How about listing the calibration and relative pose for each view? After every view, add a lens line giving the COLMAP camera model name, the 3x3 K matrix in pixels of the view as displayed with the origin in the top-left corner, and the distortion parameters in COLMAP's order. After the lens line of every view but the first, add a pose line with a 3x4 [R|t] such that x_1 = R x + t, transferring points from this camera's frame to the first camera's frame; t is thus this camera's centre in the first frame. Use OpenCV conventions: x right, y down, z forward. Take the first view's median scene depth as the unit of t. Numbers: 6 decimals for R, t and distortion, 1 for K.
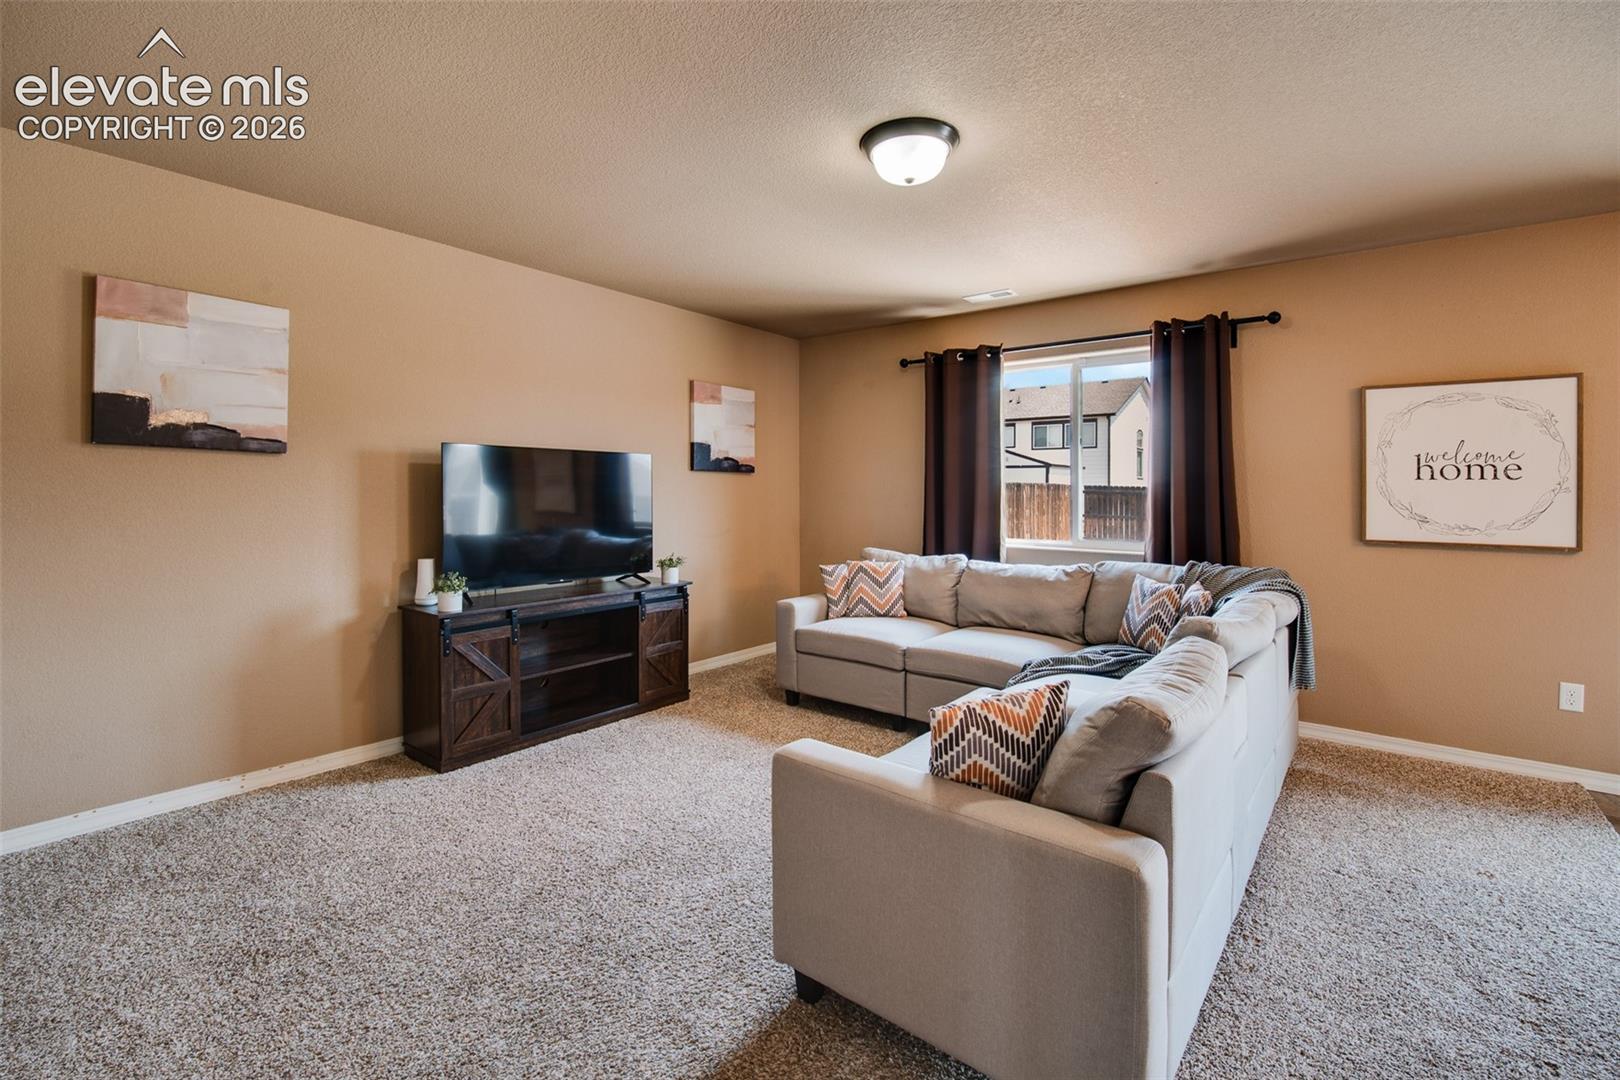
lens RADIAL K [[713.4, 0, 802.1], [0, 713.4, 505.2], [0, 0, 1]] dist [-0.000625, -0.008904]
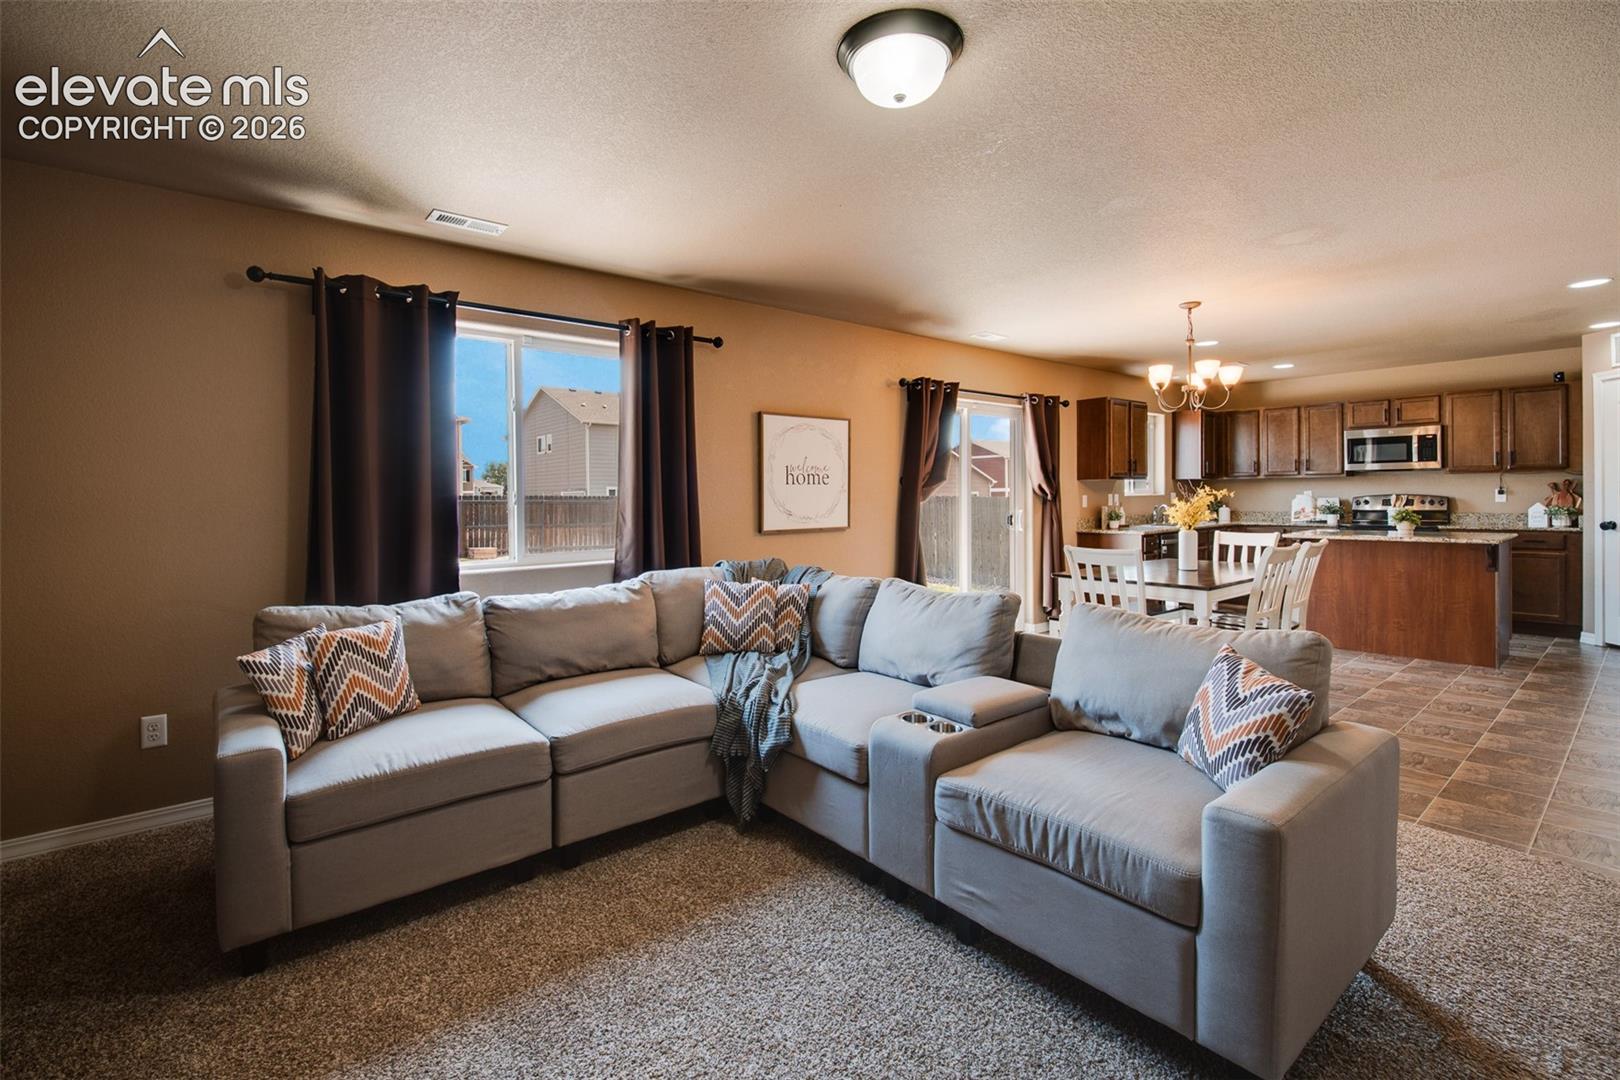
lens RADIAL K [[713.4, 0, 802.1], [0, 713.4, 505.2], [0, 0, 1]] dist [-0.000625, -0.008904]
pose [[0.205201, -0.021562, 0.978482, -0.423828], [0.034826, 0.999285, 0.014717, -0.013538], [-0.978100, 0.031057, 0.205805, 0.623820]]
